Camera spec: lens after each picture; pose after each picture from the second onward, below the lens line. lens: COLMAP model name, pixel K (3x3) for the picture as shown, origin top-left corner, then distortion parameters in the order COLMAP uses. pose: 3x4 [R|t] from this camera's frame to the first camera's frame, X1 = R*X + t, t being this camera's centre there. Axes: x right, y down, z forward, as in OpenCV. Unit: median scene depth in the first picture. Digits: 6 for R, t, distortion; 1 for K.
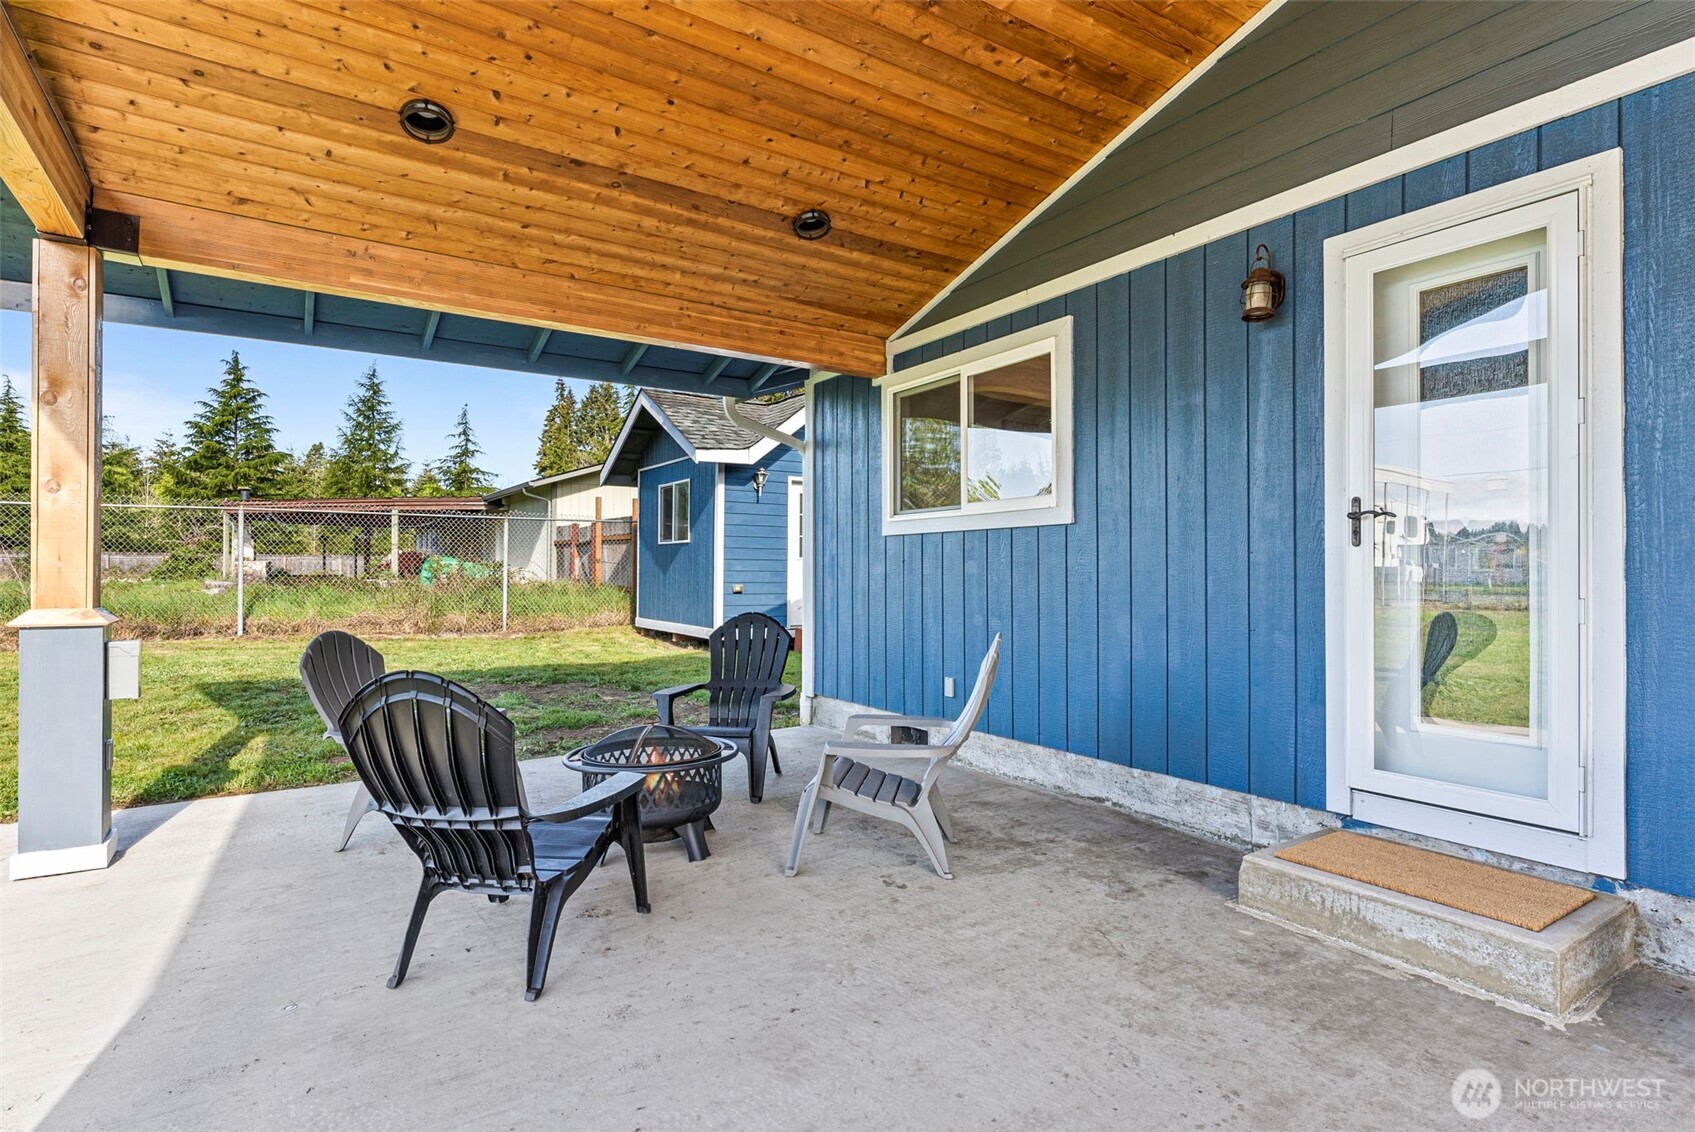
lens RADIAL K [[849.4, 0, 847.5], [0, 849.4, 566.0], [0, 0, 1]] dist [0.000143, 0.000021]
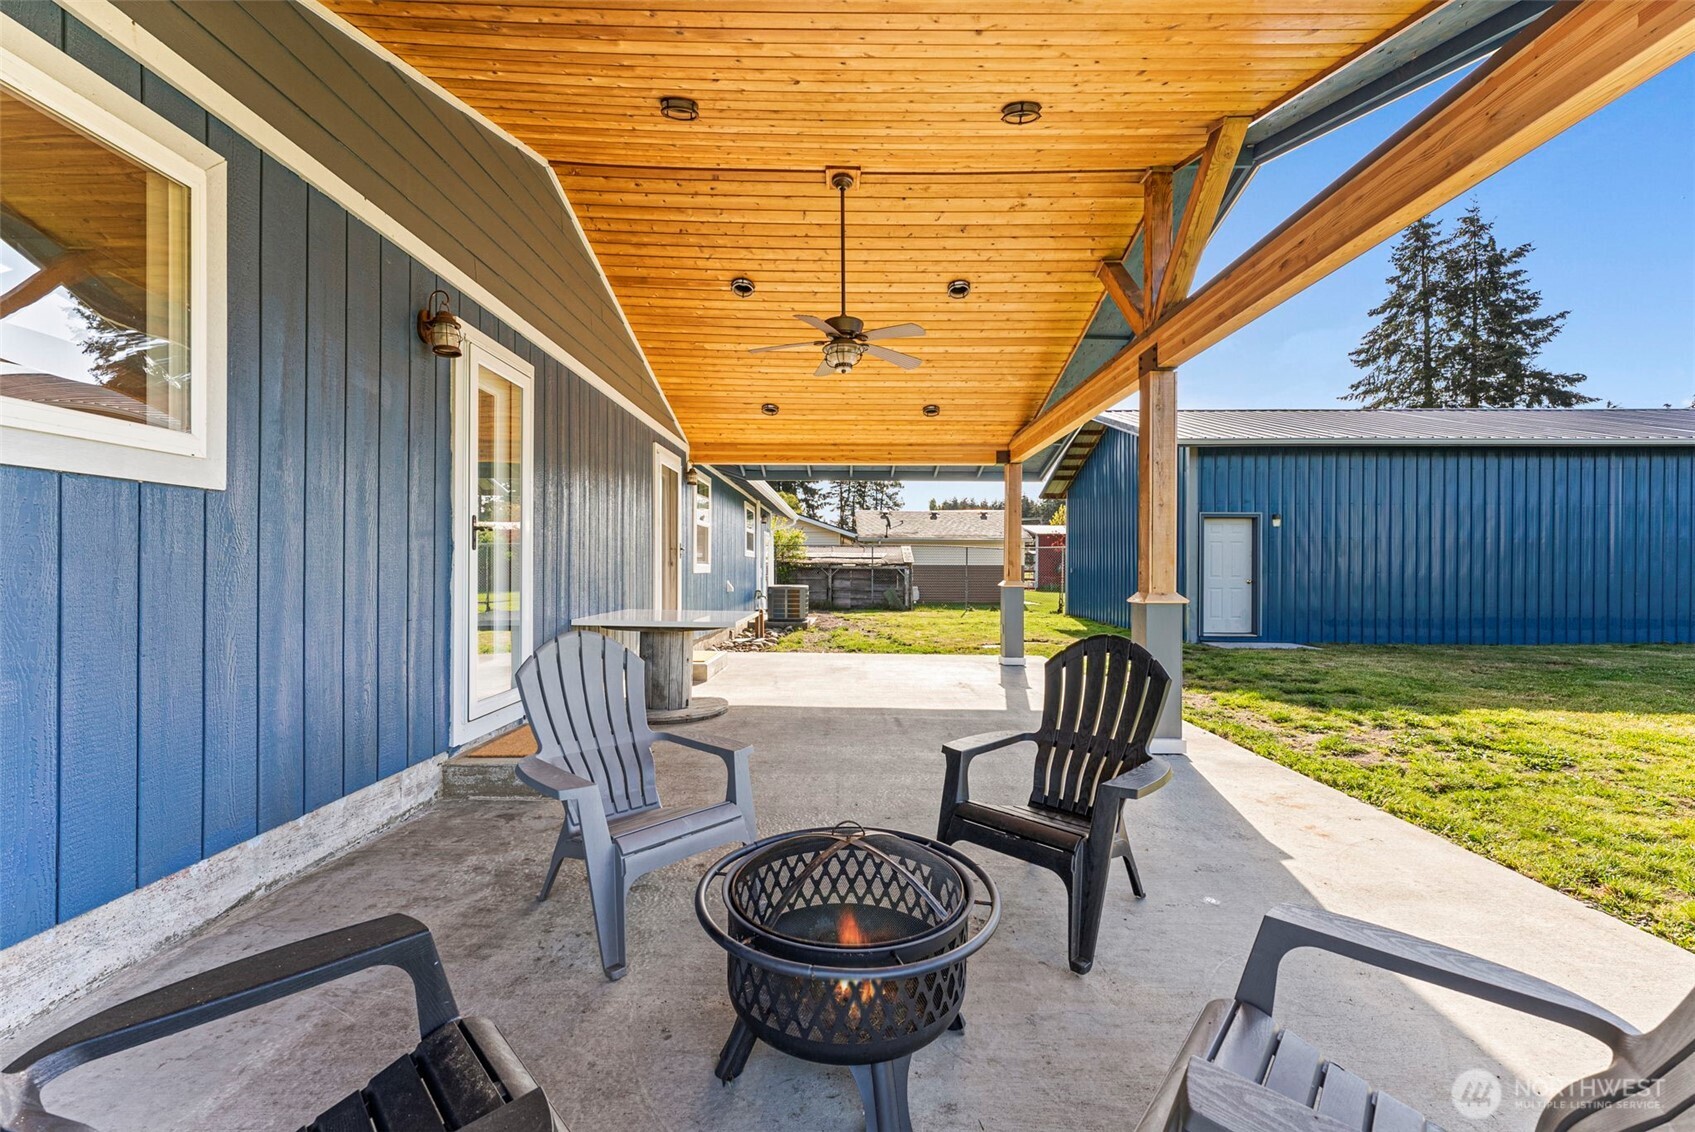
lens RADIAL K [[715.0, 0, 853.2], [0, 715.0, 569.6], [0, 0, 1]] dist [0.001945, 0.000375]
pose [[-0.843366, -0.006920, 0.537295, -0.469011], [-0.010266, 0.999942, -0.003235, 0.005784], [-0.537242, -0.008244, -0.843388, 1.344485]]
